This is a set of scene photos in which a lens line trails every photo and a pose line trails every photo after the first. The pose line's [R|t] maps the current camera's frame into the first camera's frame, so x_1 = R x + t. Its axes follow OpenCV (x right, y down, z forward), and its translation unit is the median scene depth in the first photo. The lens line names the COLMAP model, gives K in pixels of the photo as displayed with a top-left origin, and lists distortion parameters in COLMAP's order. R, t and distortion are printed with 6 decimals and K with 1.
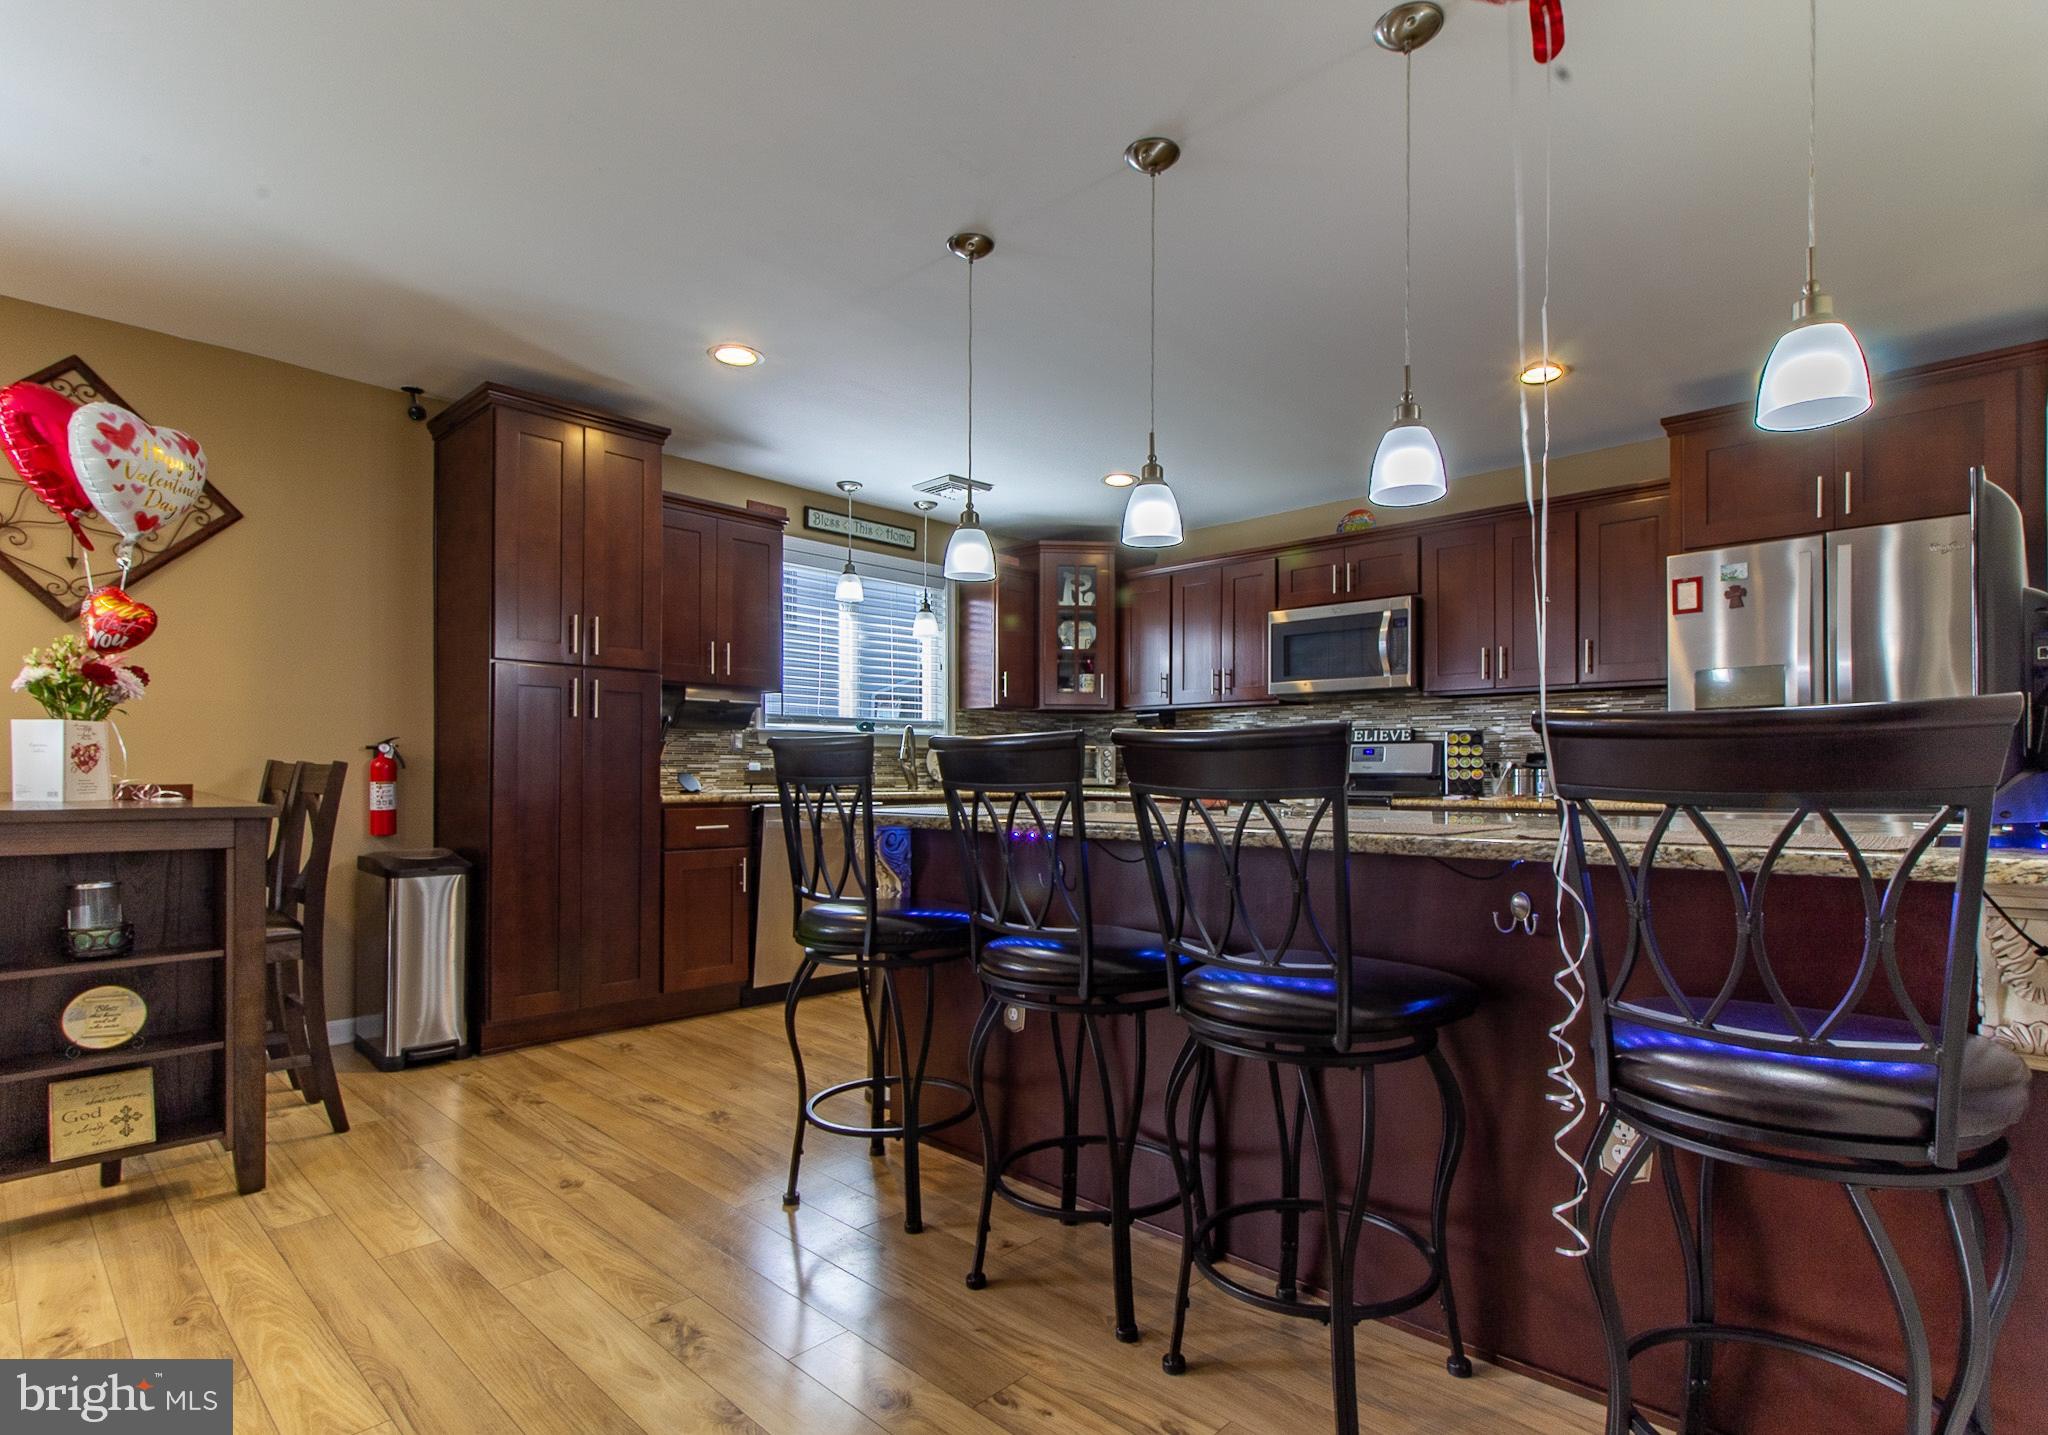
lens RADIAL K [[1020.6, 0, 1069.7], [0, 1020.6, 766.9], [0, 0, 1]] dist [0.000420, 0.000950]
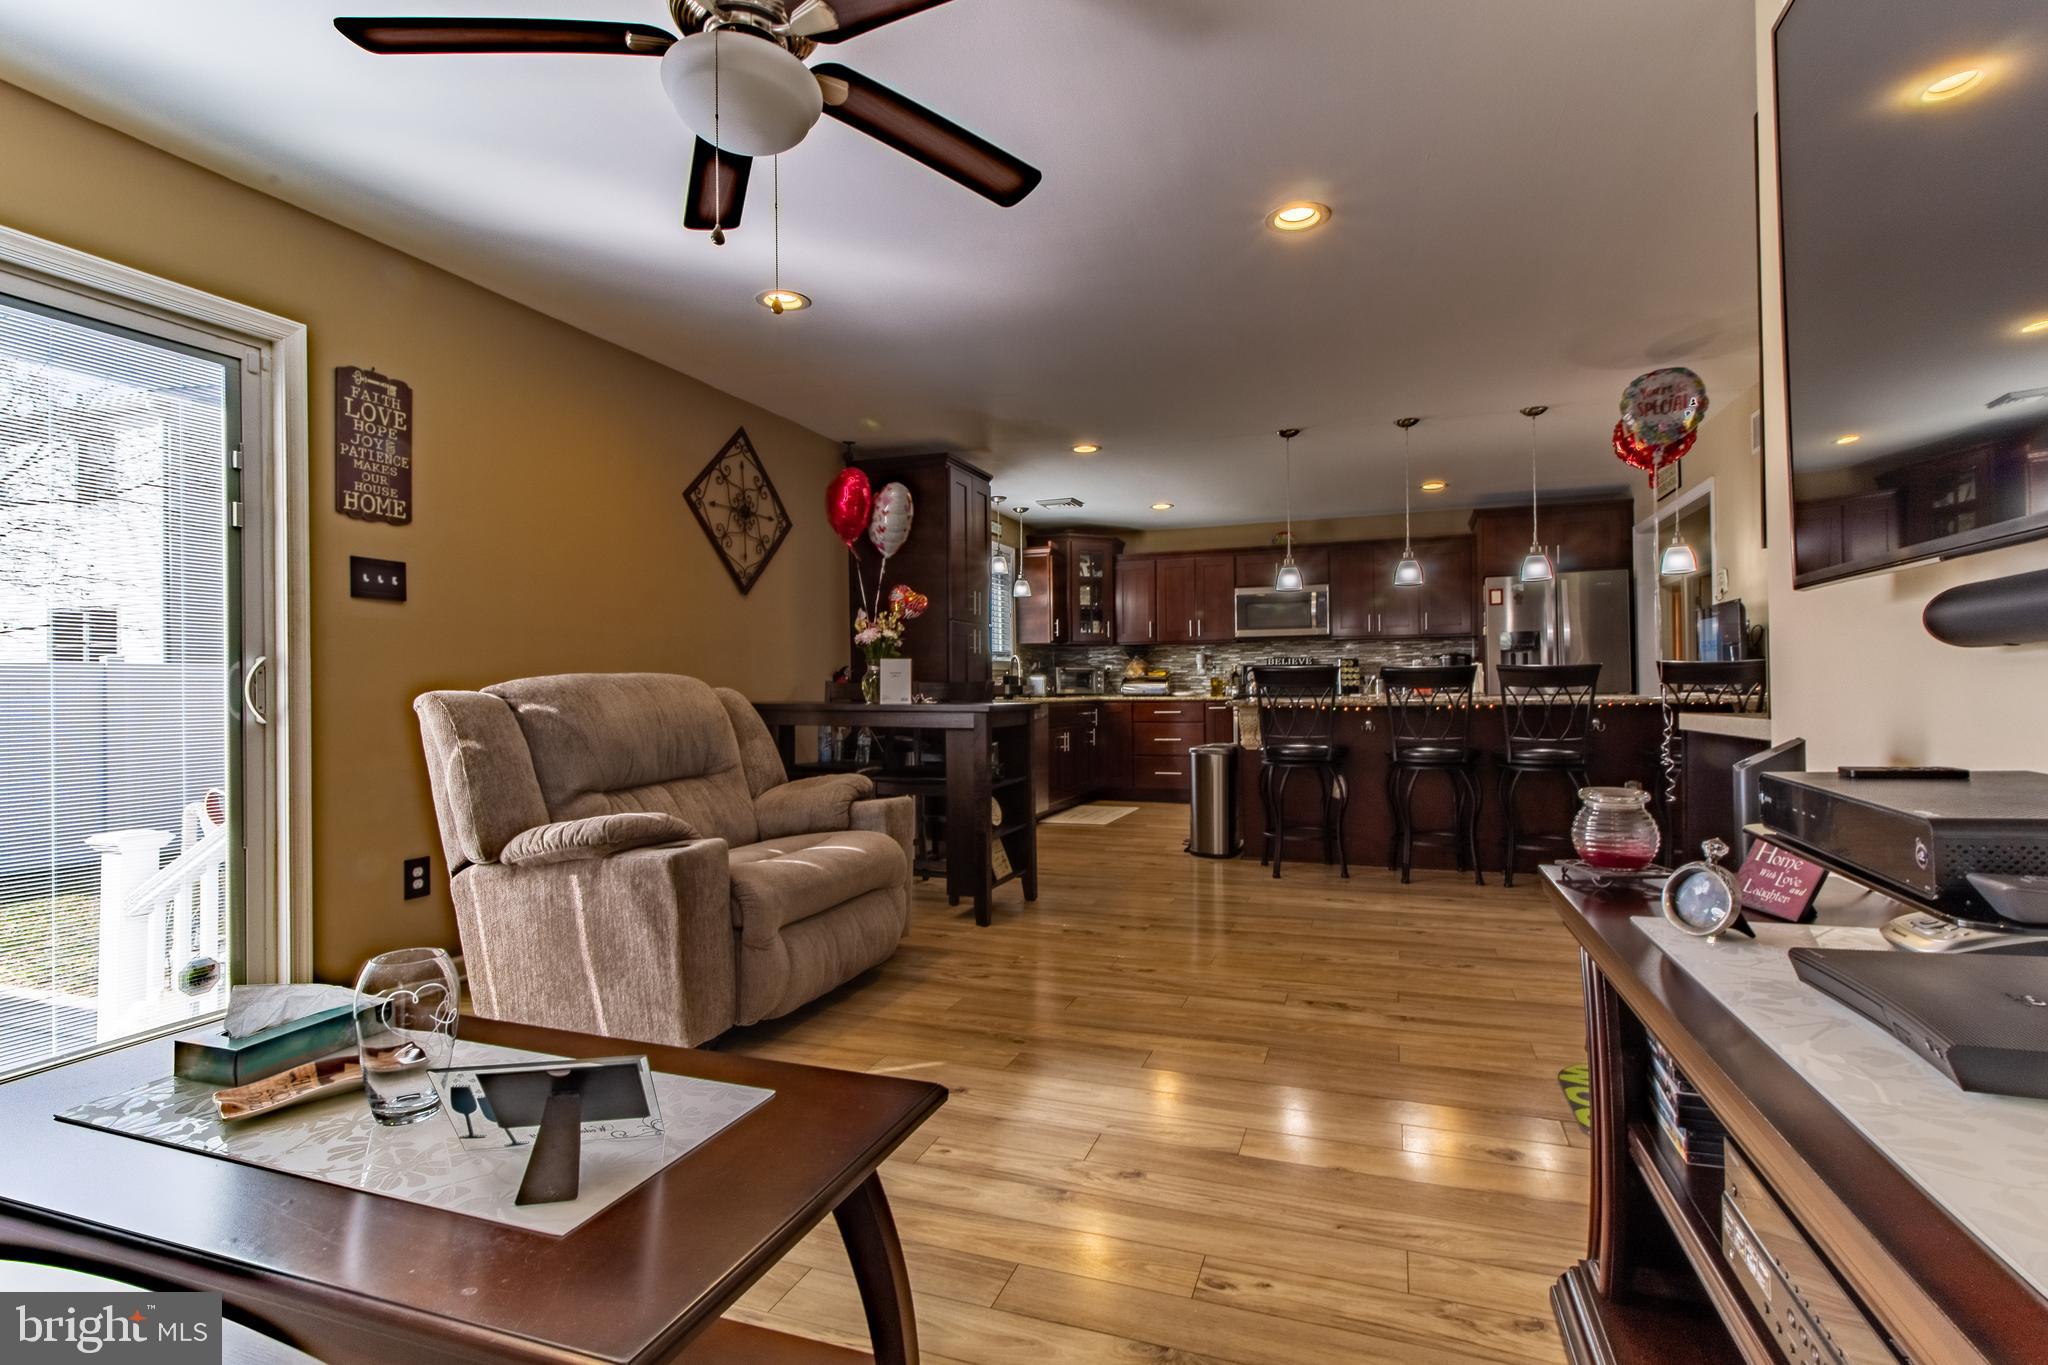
lens RADIAL K [[928.0, 0, 1024.0], [0, 928.0, 682.5], [0, 0, 1]] dist [-0.000071, -0.000411]
pose [[0.940007, -0.007258, 0.341078, -0.715455], [0.006380, 0.999973, 0.003697, -0.004496], [-0.341096, -0.001299, 0.940028, -0.344550]]
